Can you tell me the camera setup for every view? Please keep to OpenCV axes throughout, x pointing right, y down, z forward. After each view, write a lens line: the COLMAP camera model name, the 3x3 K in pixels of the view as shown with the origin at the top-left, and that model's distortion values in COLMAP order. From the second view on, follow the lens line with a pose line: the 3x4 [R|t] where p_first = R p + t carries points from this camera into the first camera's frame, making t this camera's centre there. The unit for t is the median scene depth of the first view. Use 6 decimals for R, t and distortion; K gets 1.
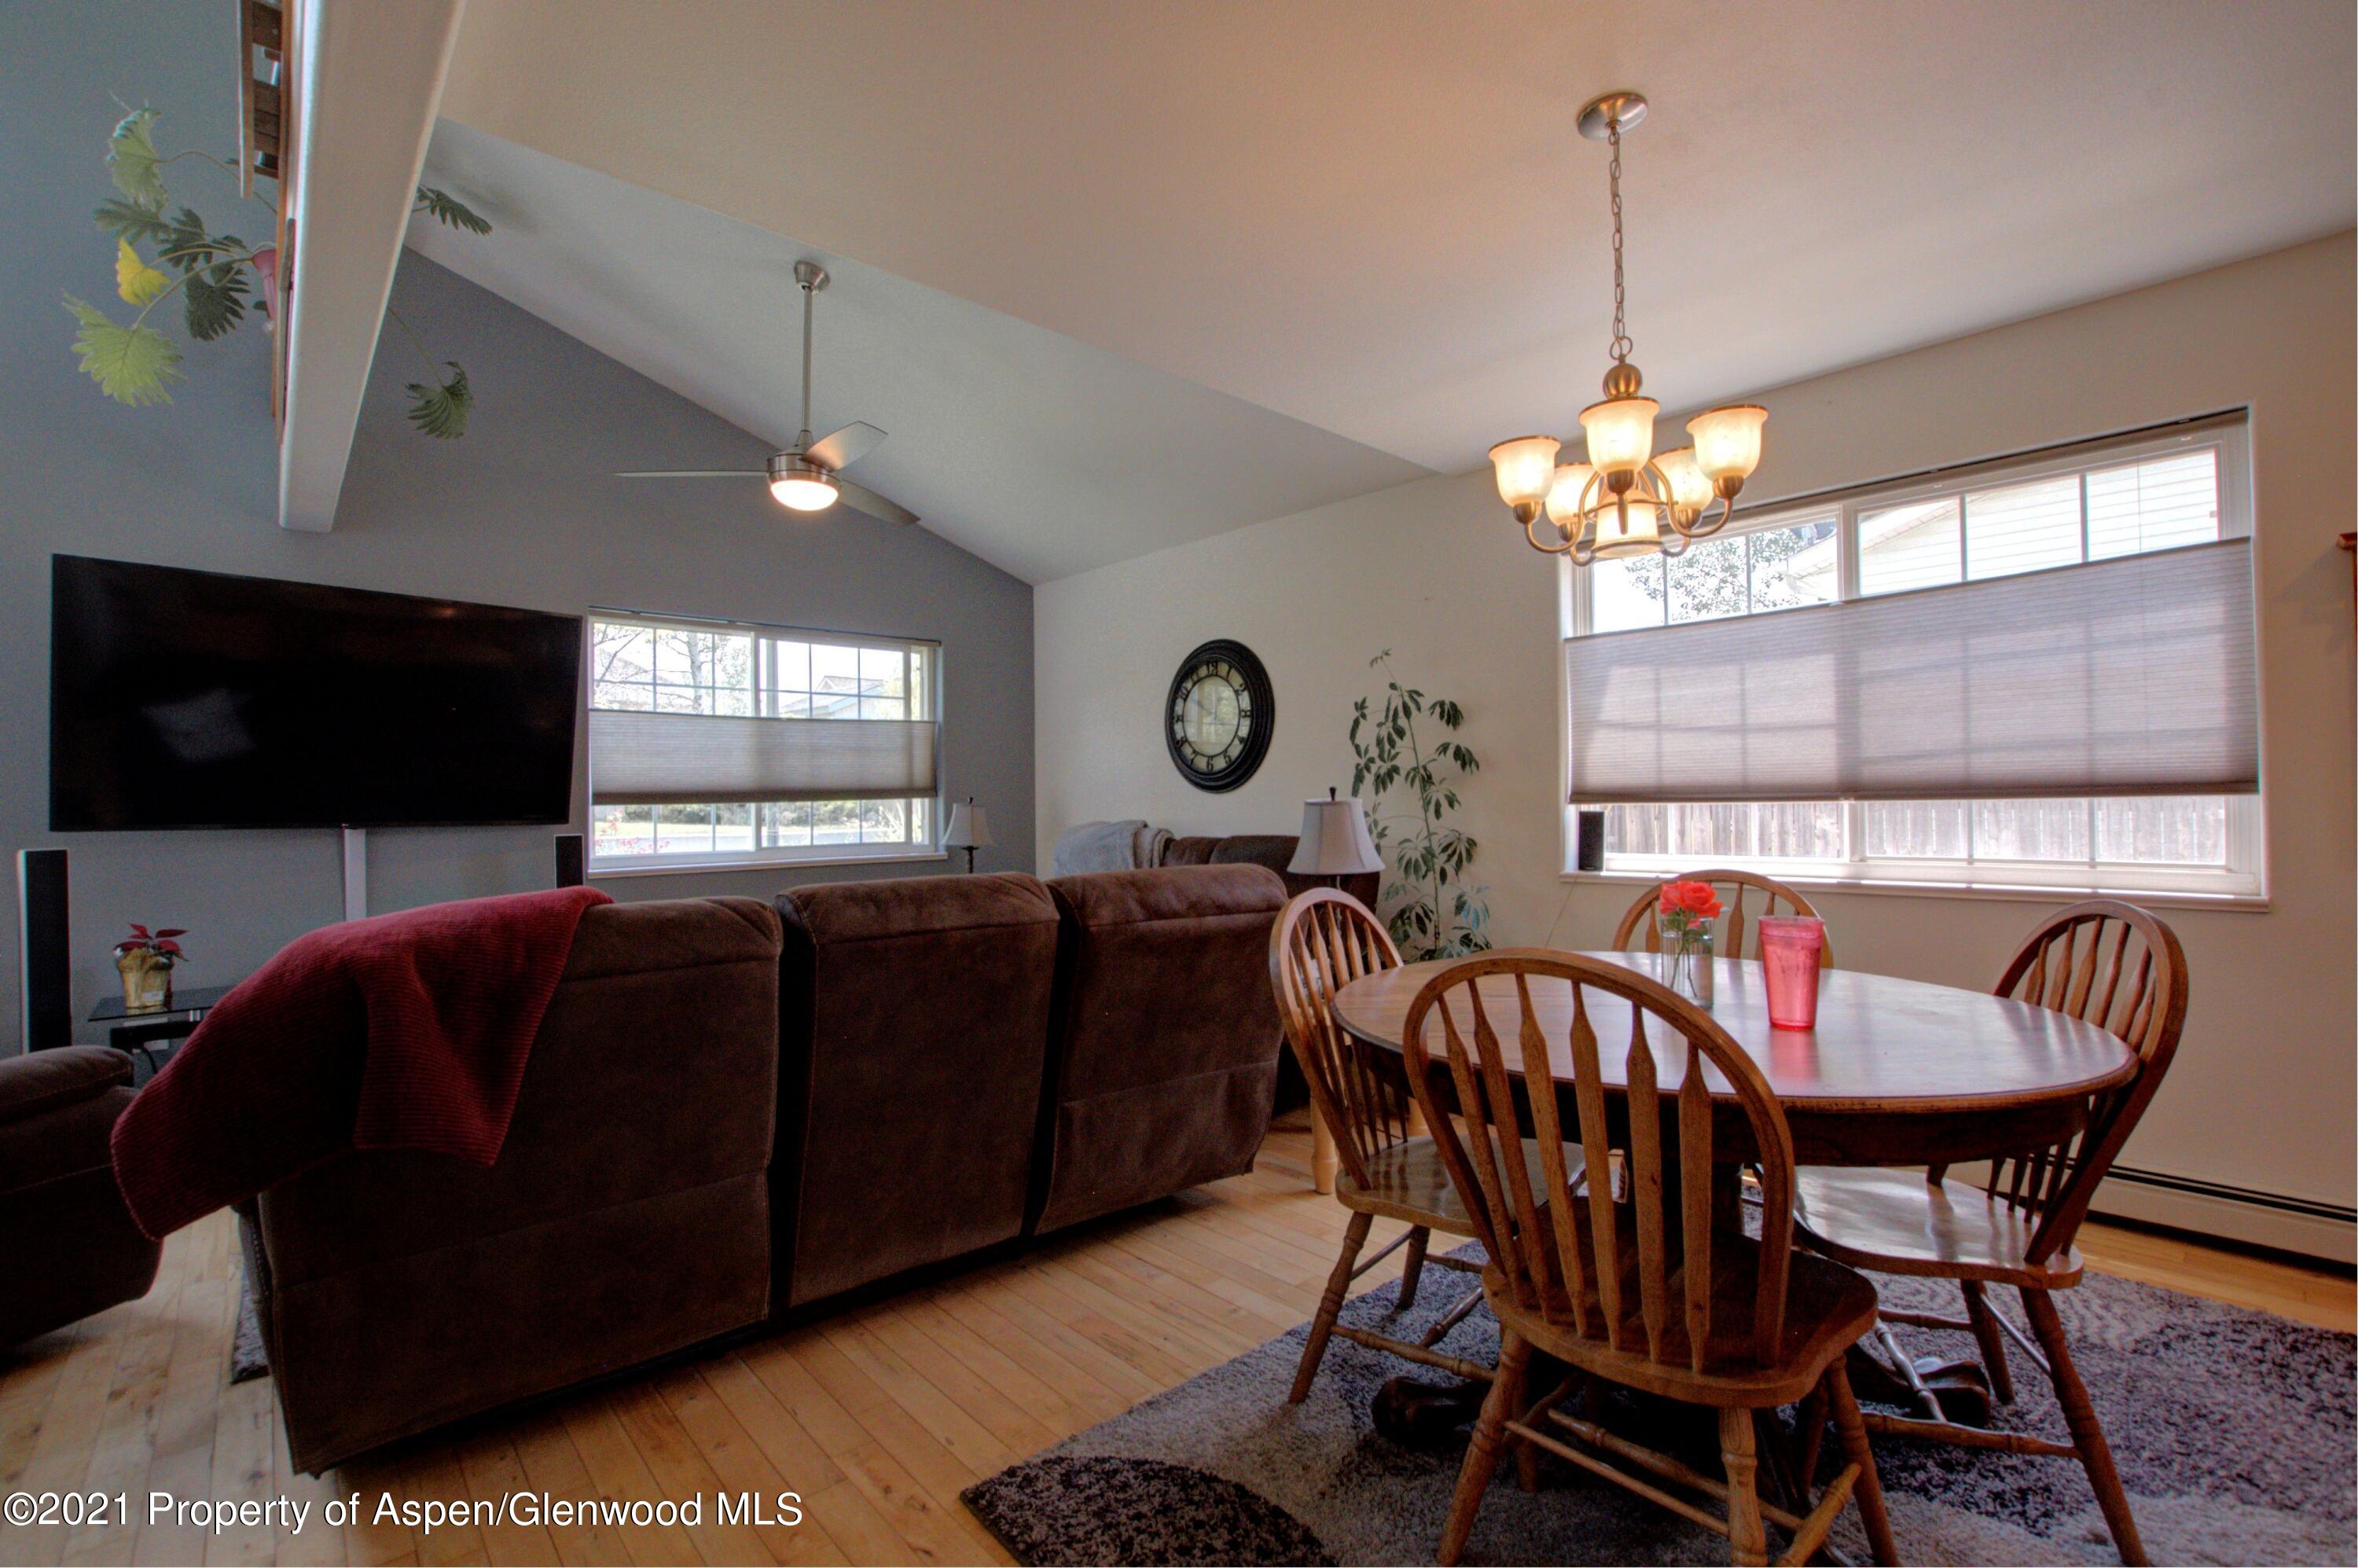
lens RADIAL K [[1015.2, 0, 1166.3], [0, 1015.2, 794.8], [0, 0, 1]] dist [-0.039726, 0.006390]
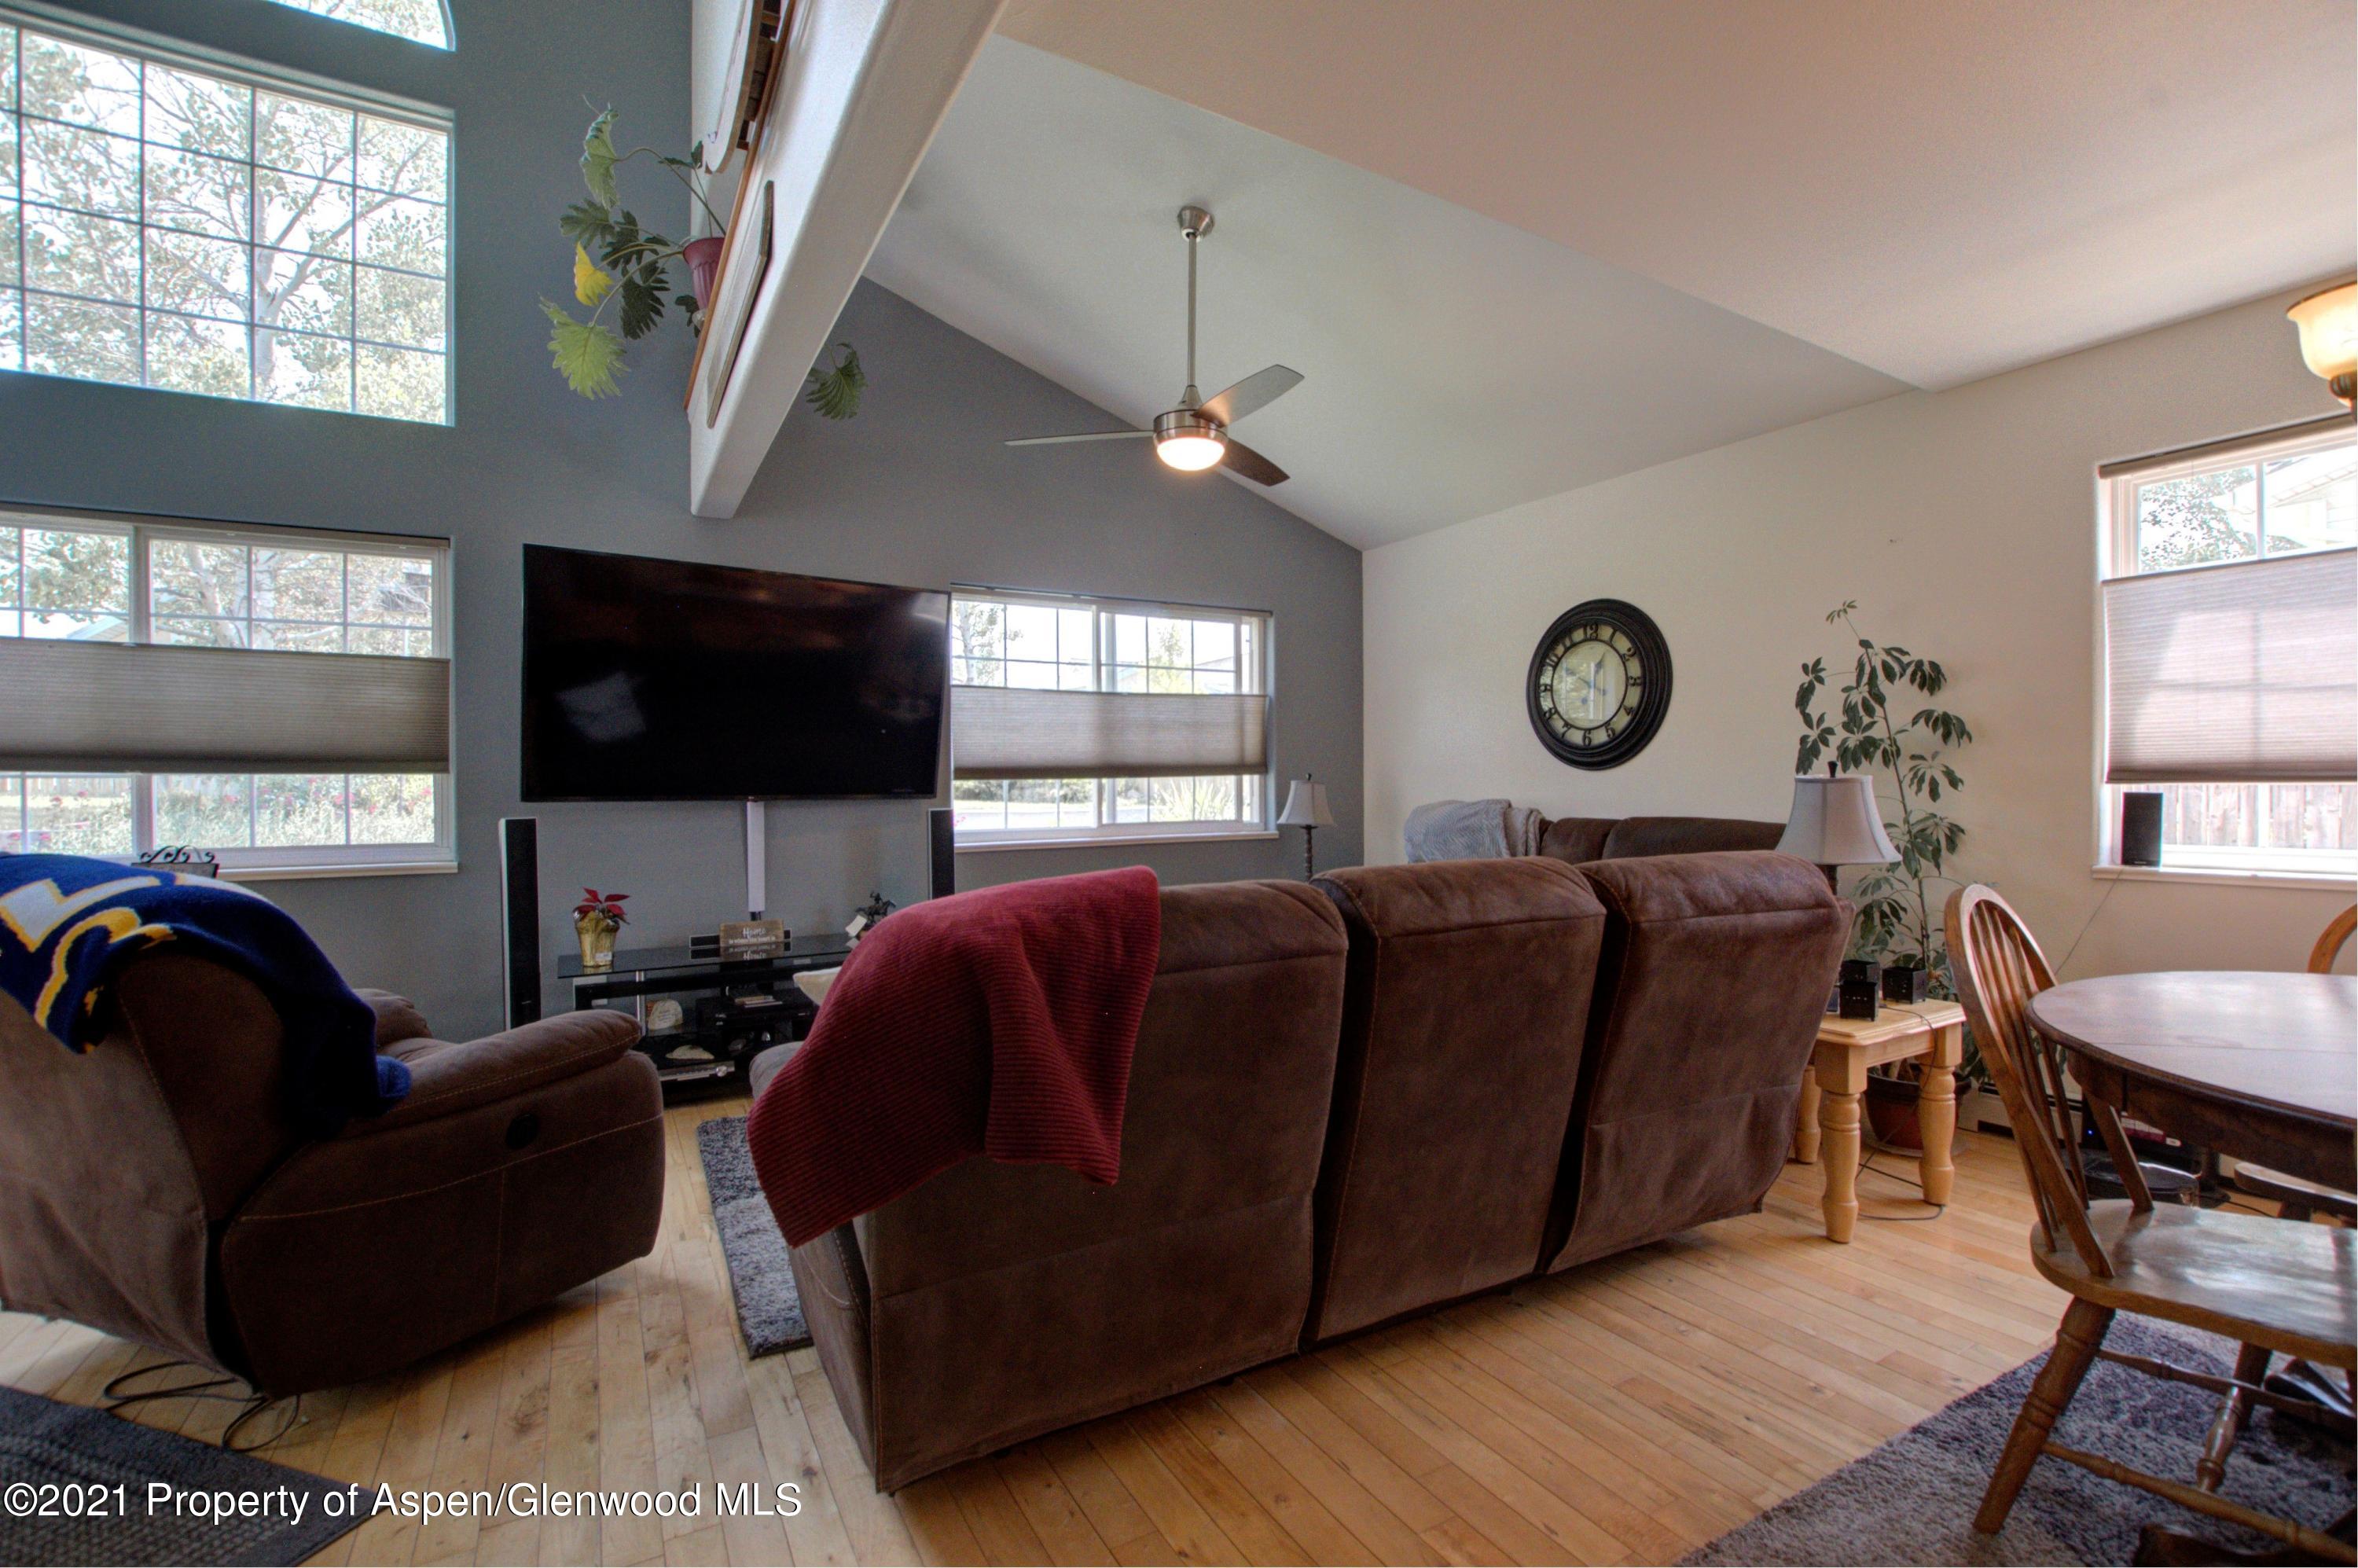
lens RADIAL K [[1015.2, 0, 1166.3], [0, 1015.2, 794.8], [0, 0, 1]] dist [-0.039726, 0.006390]
pose [[0.975973, 0.007330, -0.217768, -0.179404], [-0.002994, 0.999791, 0.020236, 0.004640], [0.217870, -0.019098, 0.975791, 0.061039]]
